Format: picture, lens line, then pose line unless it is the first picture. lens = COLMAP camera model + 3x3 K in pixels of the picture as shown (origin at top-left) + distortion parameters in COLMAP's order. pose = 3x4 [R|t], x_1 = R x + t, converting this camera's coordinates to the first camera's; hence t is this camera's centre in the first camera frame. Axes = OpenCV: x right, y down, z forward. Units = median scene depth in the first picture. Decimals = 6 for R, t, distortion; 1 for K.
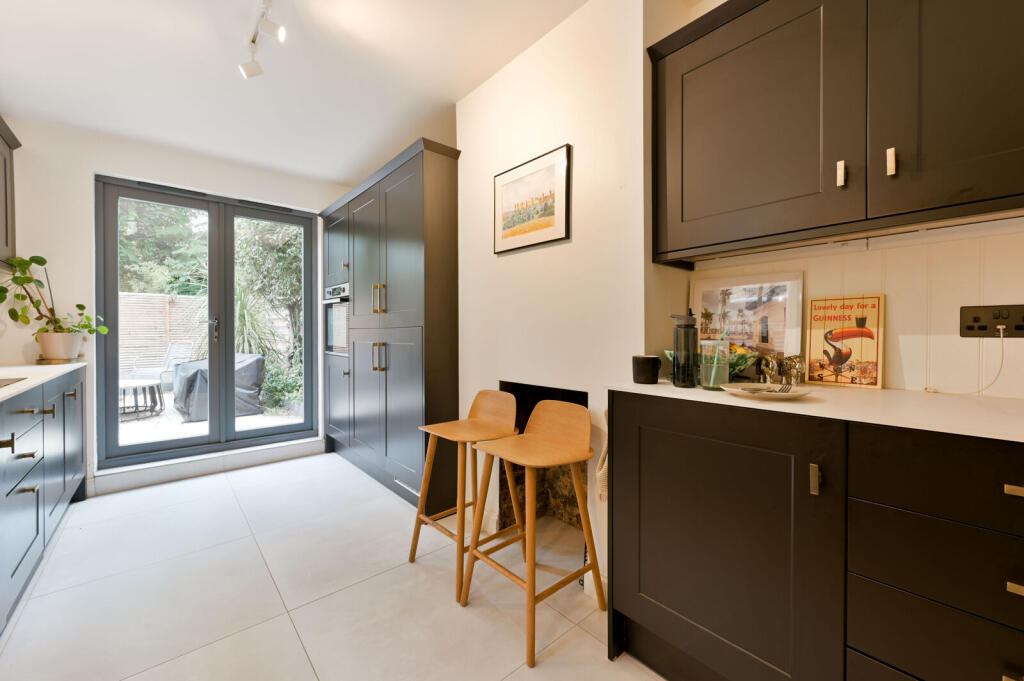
lens RADIAL K [[402.2, 0, 513.2], [0, 402.2, 336.6], [0, 0, 1]] dist [-0.001724, -0.000402]
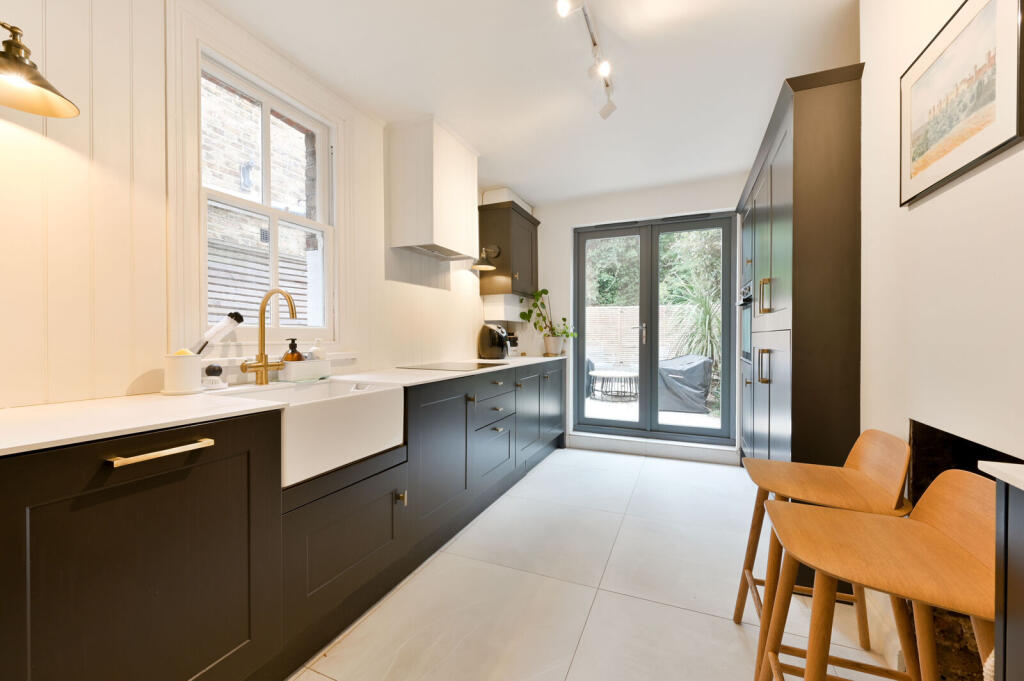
lens RADIAL K [[402.2, 0, 514.6], [0, 402.2, 339.5], [0, 0, 1]] dist [-0.001724, -0.000402]
pose [[0.434653, 0.007863, -0.900564, 0.194450], [-0.009416, 0.999947, 0.004186, -0.003314], [0.900549, 0.006660, 0.434704, 0.176762]]
